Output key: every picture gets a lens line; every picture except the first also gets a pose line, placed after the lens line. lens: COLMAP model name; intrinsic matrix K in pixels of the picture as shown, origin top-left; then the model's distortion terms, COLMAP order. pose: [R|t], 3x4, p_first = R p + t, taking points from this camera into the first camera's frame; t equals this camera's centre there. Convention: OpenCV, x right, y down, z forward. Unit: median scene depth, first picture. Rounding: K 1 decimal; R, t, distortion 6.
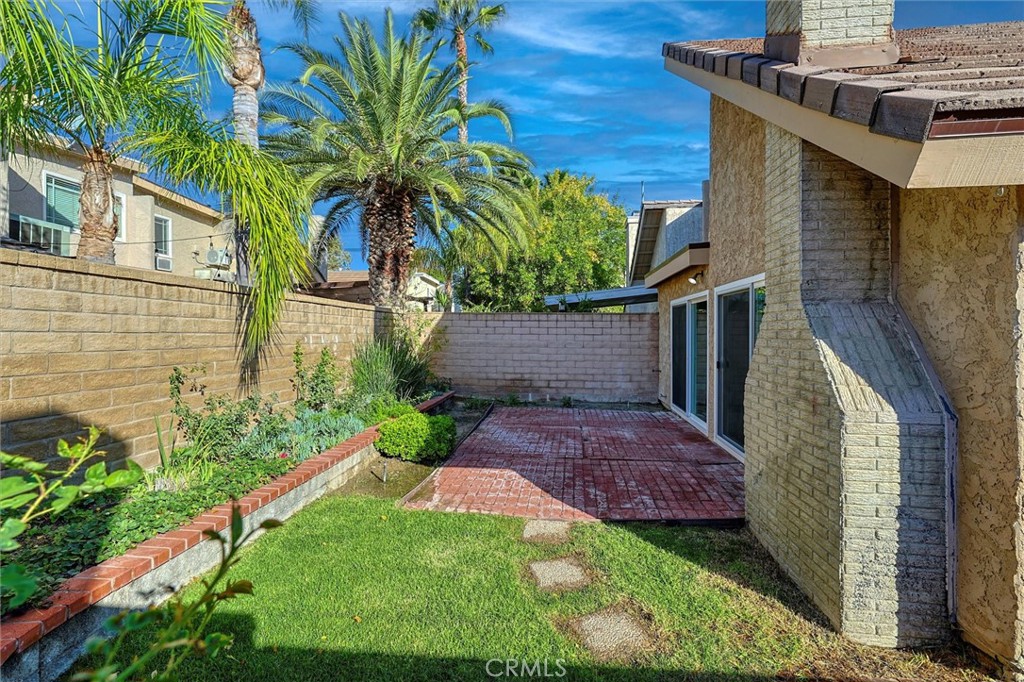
lens RADIAL K [[459.2, 0, 512.2], [0, 459.2, 336.3], [0, 0, 1]] dist [-0.000348, 0.000450]
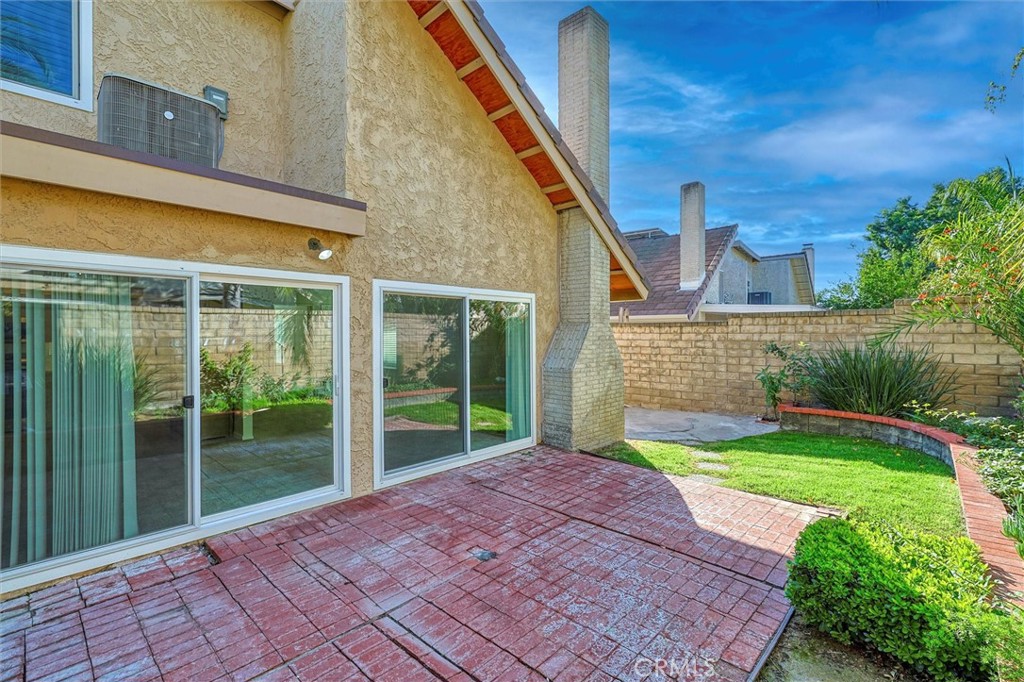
lens RADIAL K [[452.5, 0, 510.9], [0, 452.5, 334.9], [0, 0, 1]] dist [-0.000744, 0.000398]
pose [[-0.803475, 0.000922, 0.595338, -0.194476], [0.009704, 0.999886, 0.011548, -0.028022], [-0.595260, 0.015056, -0.803392, 1.750151]]
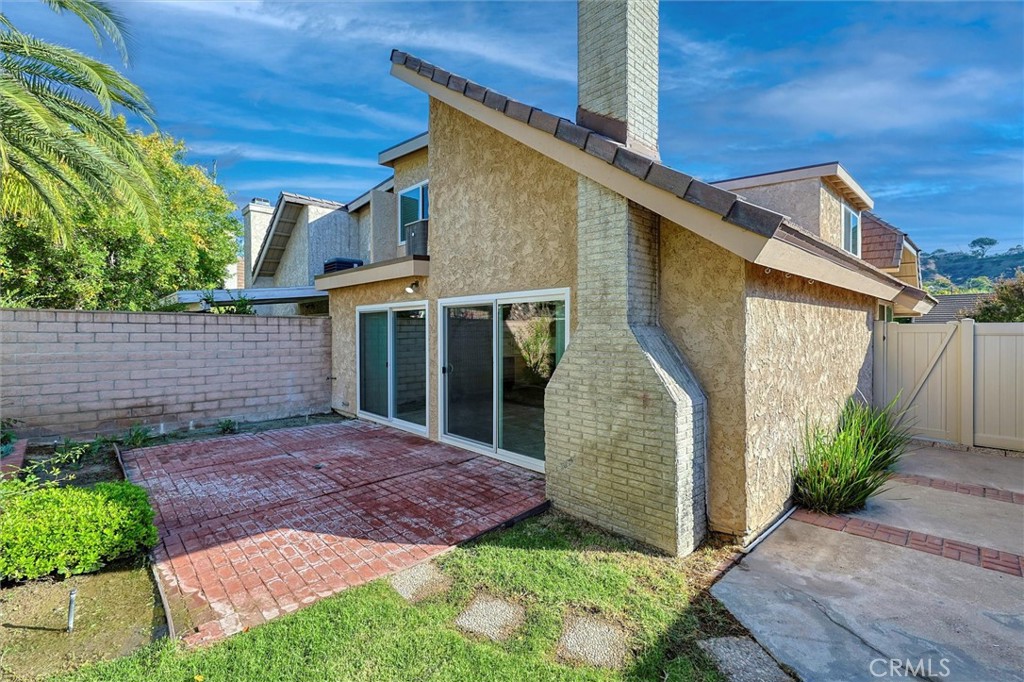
lens RADIAL K [[452.5, 0, 510.9], [0, 452.5, 334.9], [0, 0, 1]] dist [-0.000744, 0.000398]
pose [[0.631546, -0.007304, 0.775304, -0.336089], [0.007977, 0.999964, 0.002922, -0.027550], [-0.775298, 0.004339, 0.631581, 0.235338]]
